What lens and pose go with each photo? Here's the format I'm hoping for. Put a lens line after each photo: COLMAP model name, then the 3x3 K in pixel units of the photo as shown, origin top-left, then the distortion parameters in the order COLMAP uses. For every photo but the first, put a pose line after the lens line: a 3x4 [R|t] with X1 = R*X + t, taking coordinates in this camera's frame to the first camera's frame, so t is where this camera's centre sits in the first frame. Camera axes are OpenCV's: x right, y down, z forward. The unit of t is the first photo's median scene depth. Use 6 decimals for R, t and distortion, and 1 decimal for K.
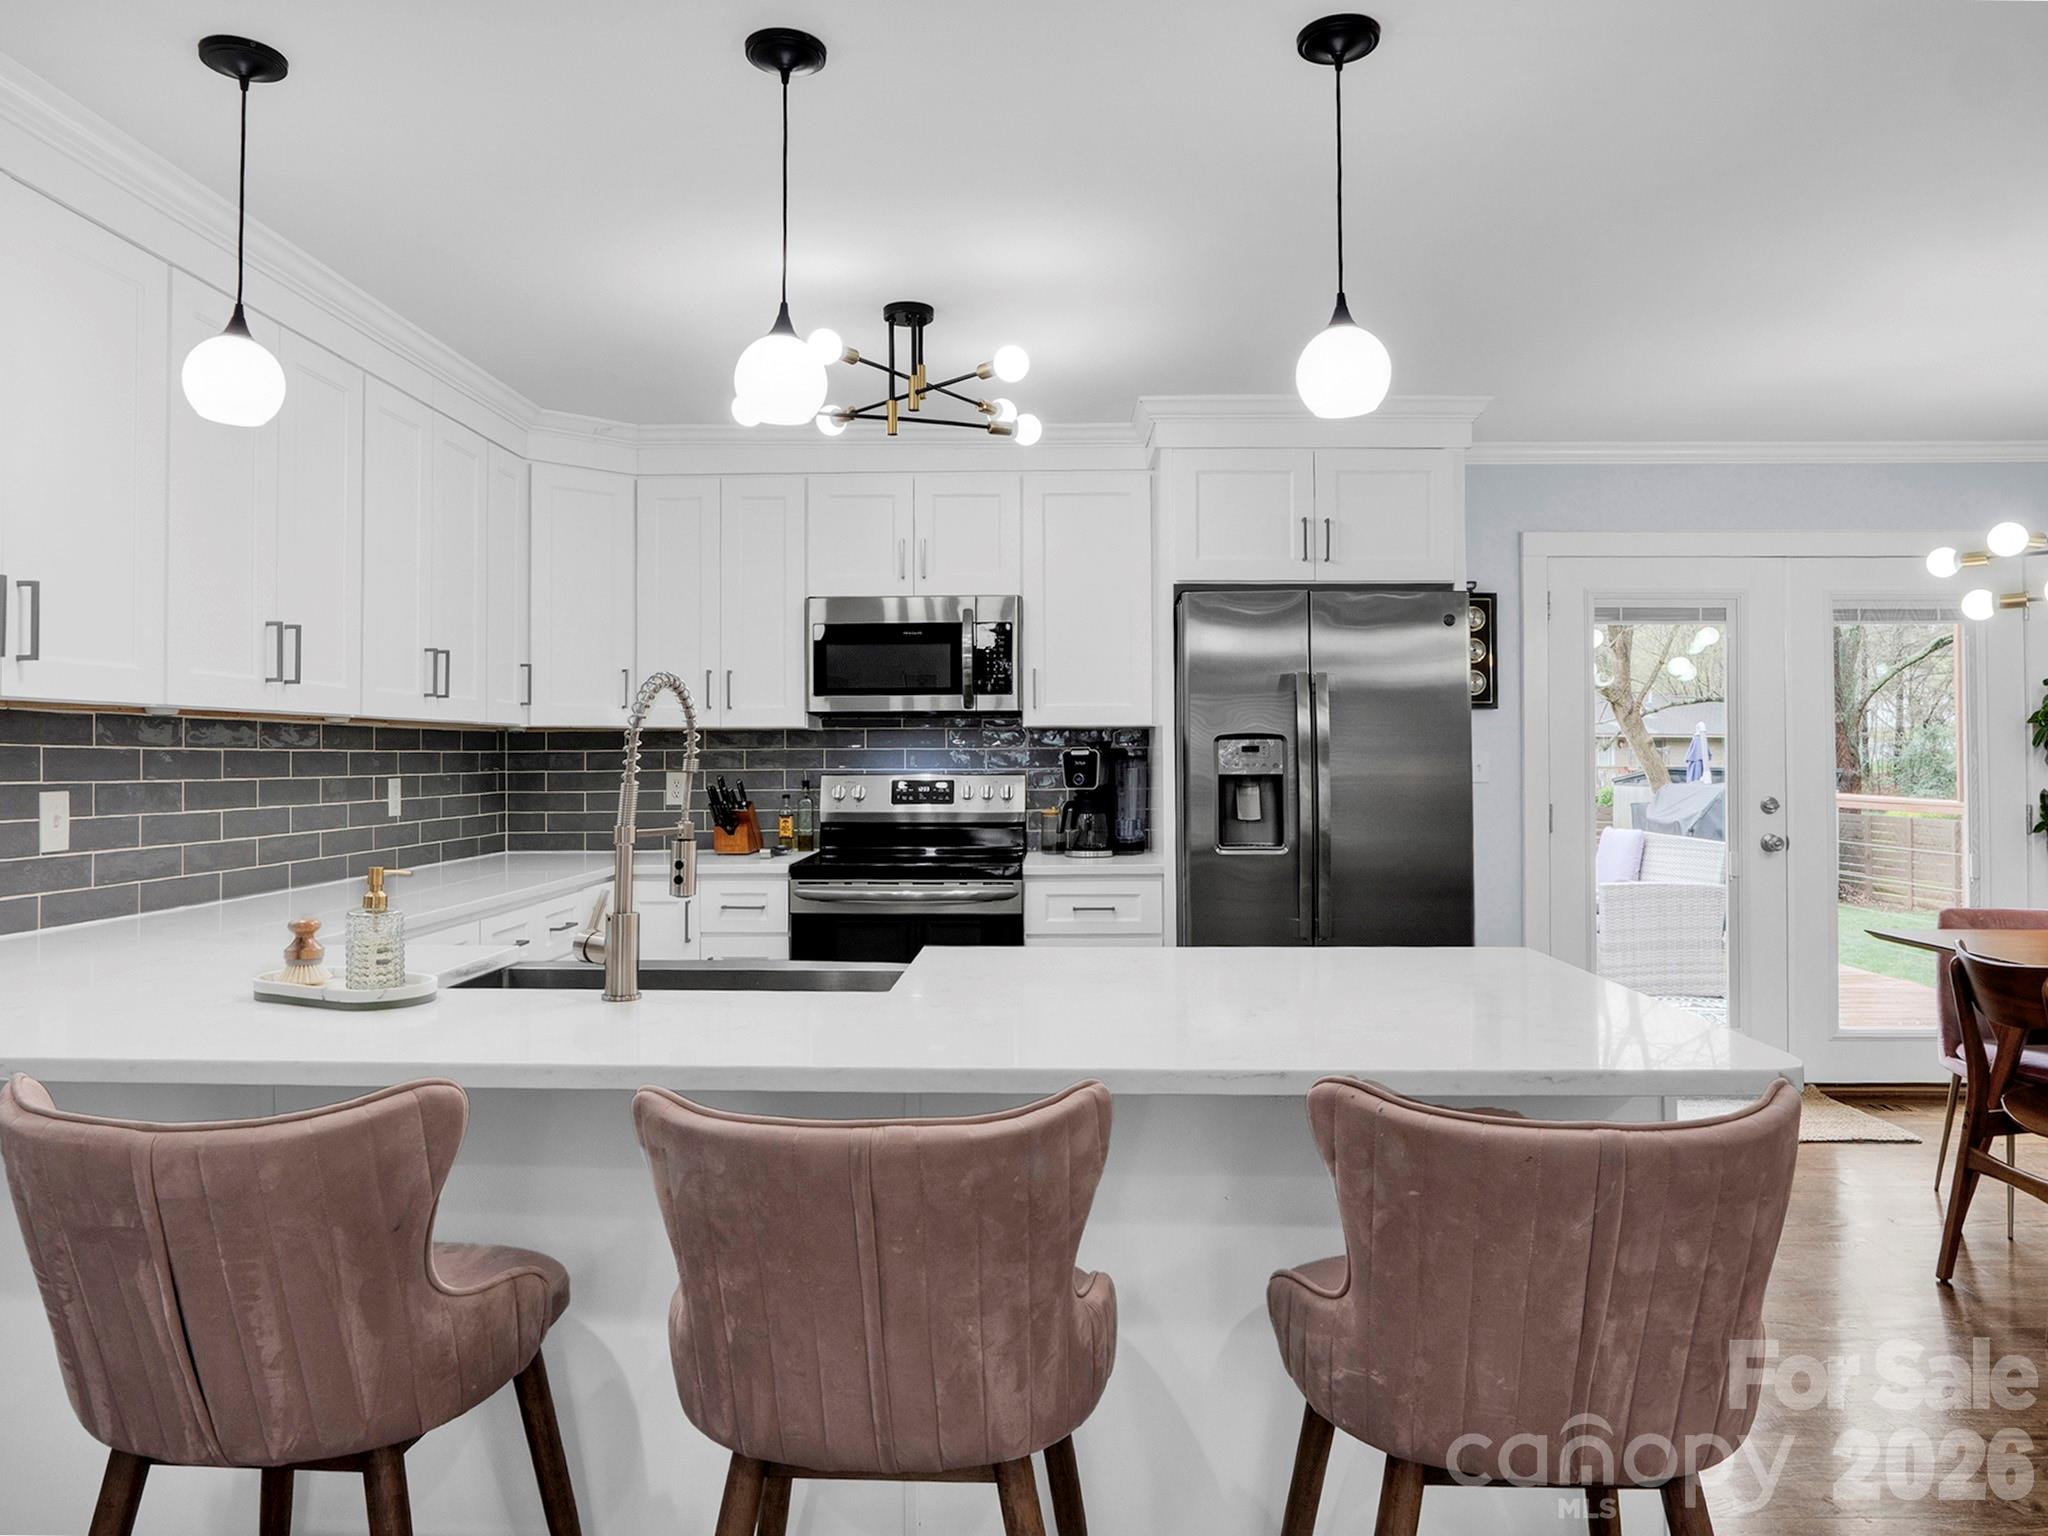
lens RADIAL K [[1302.2, 0, 1057.2], [0, 1302.2, 741.3], [0, 0, 1]] dist [-0.023044, 0.006834]
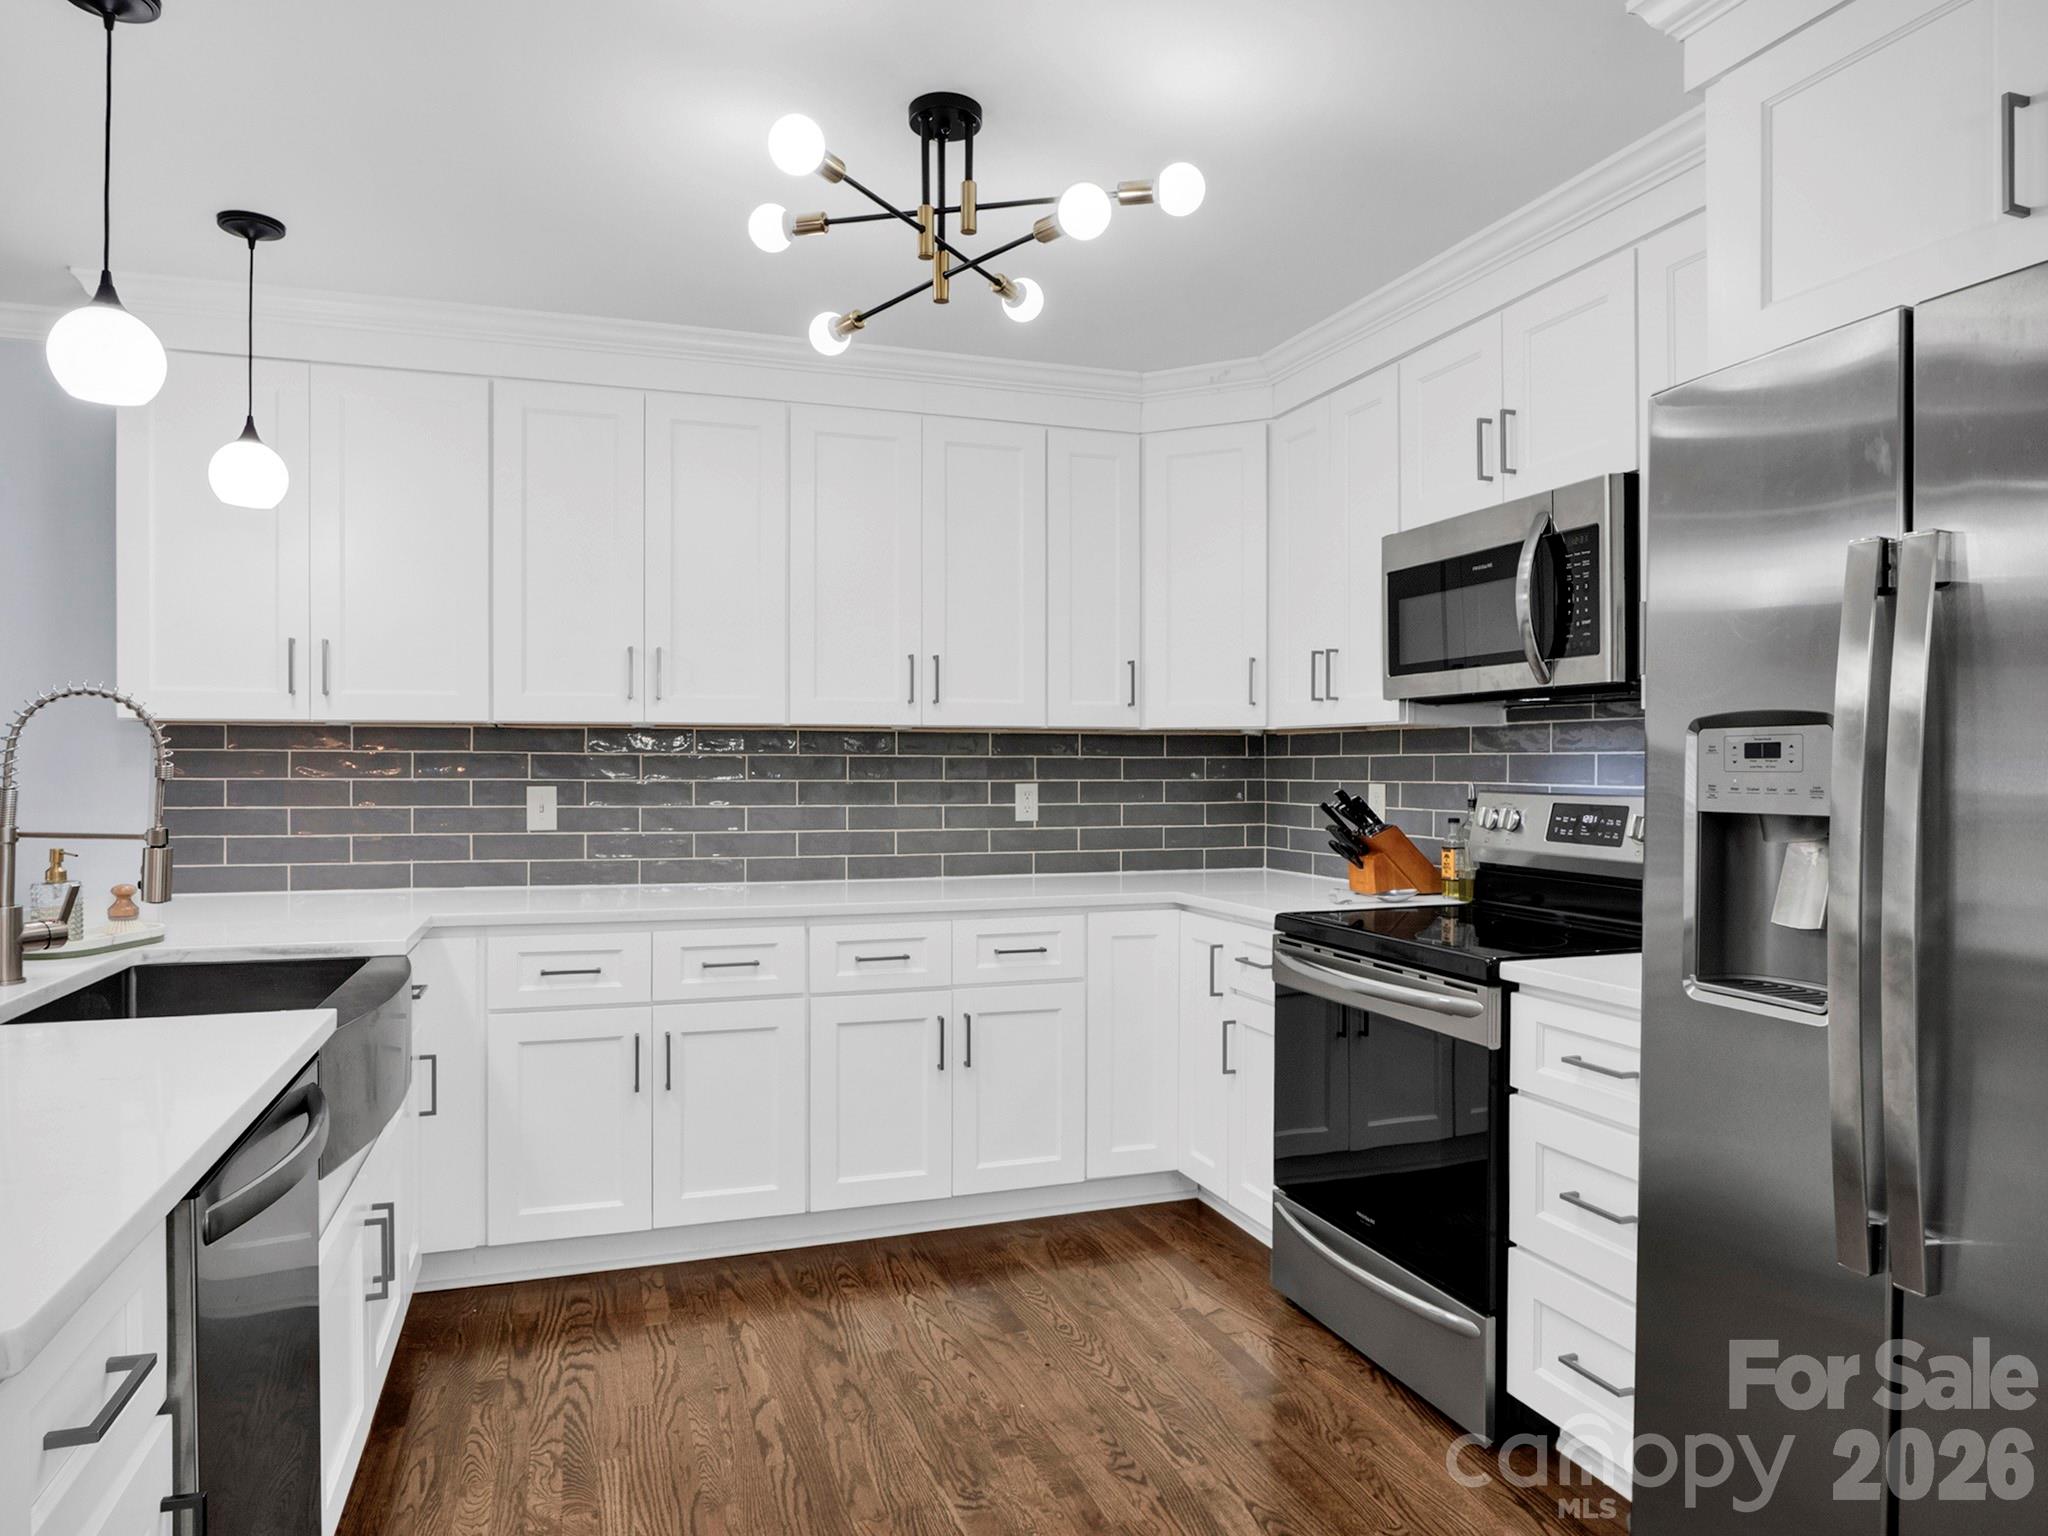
lens RADIAL K [[1302.2, 0, 1054.7], [0, 1302.2, 773.7], [0, 0, 1]] dist [-0.023044, 0.006834]
pose [[0.345838, 0.011952, -0.938218, 0.436662], [0.007340, 0.999854, 0.015443, 0.005246], [0.938266, -0.012227, 0.345700, 0.645308]]
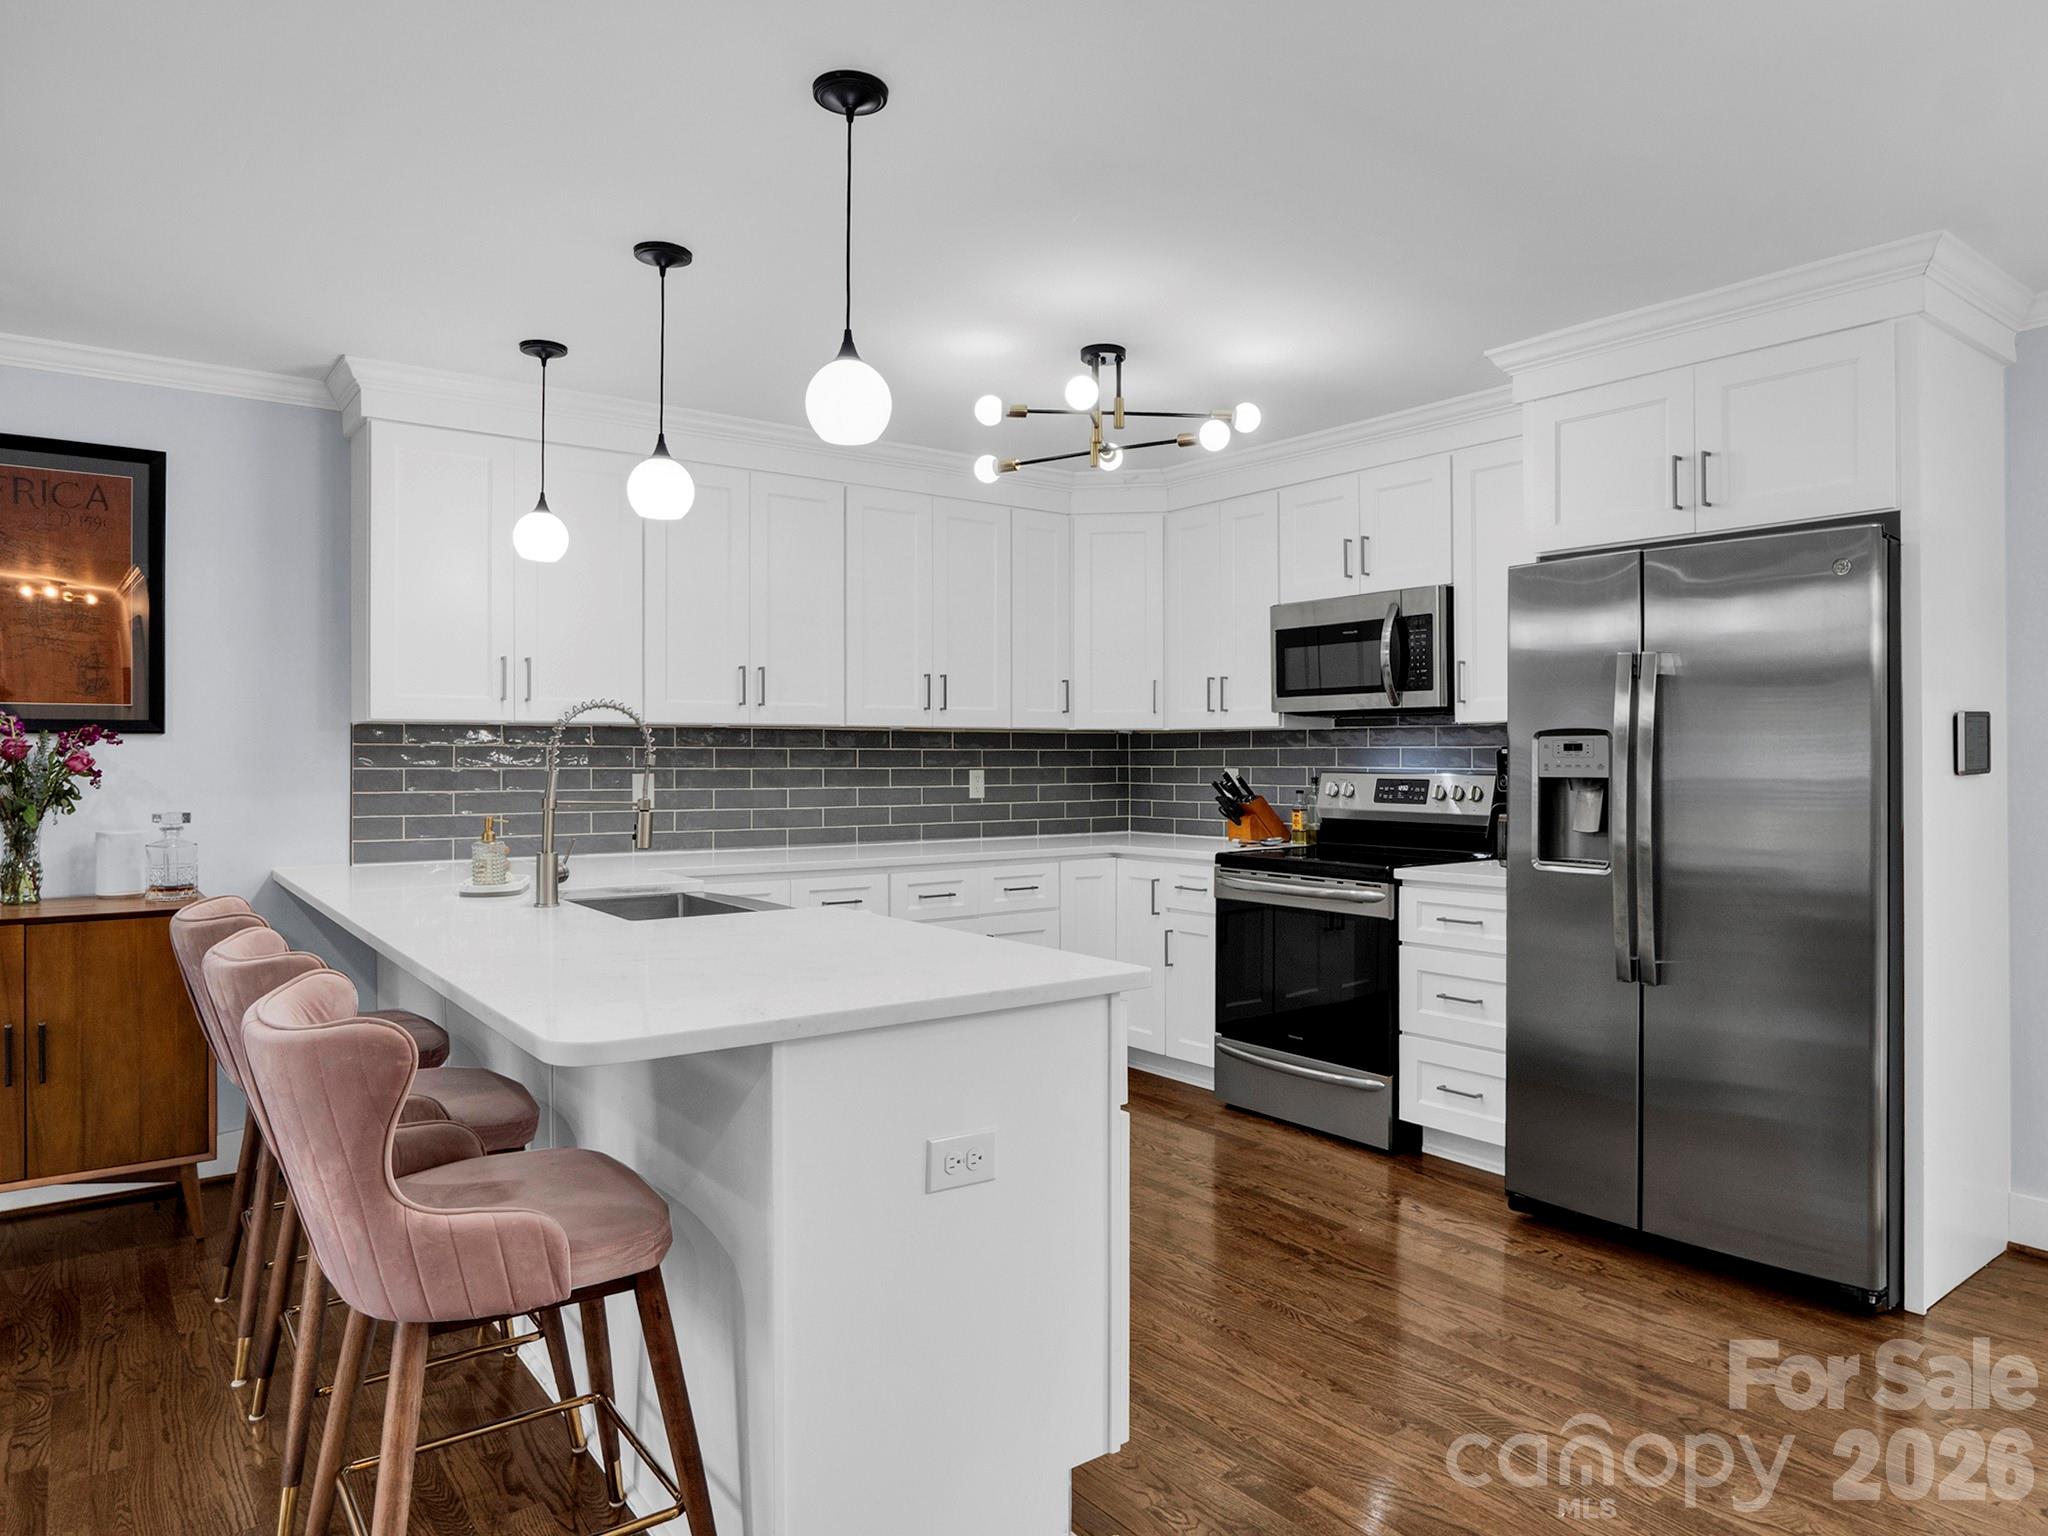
lens RADIAL K [[1302.2, 0, 1084.3], [0, 1302.2, 756.8], [0, 0, 1]] dist [-0.023044, 0.006834]
pose [[0.633047, 0.004237, -0.774102, 0.583619], [0.006440, 0.999922, 0.010740, 0.001224], [0.774087, -0.011784, 0.632970, 0.223561]]
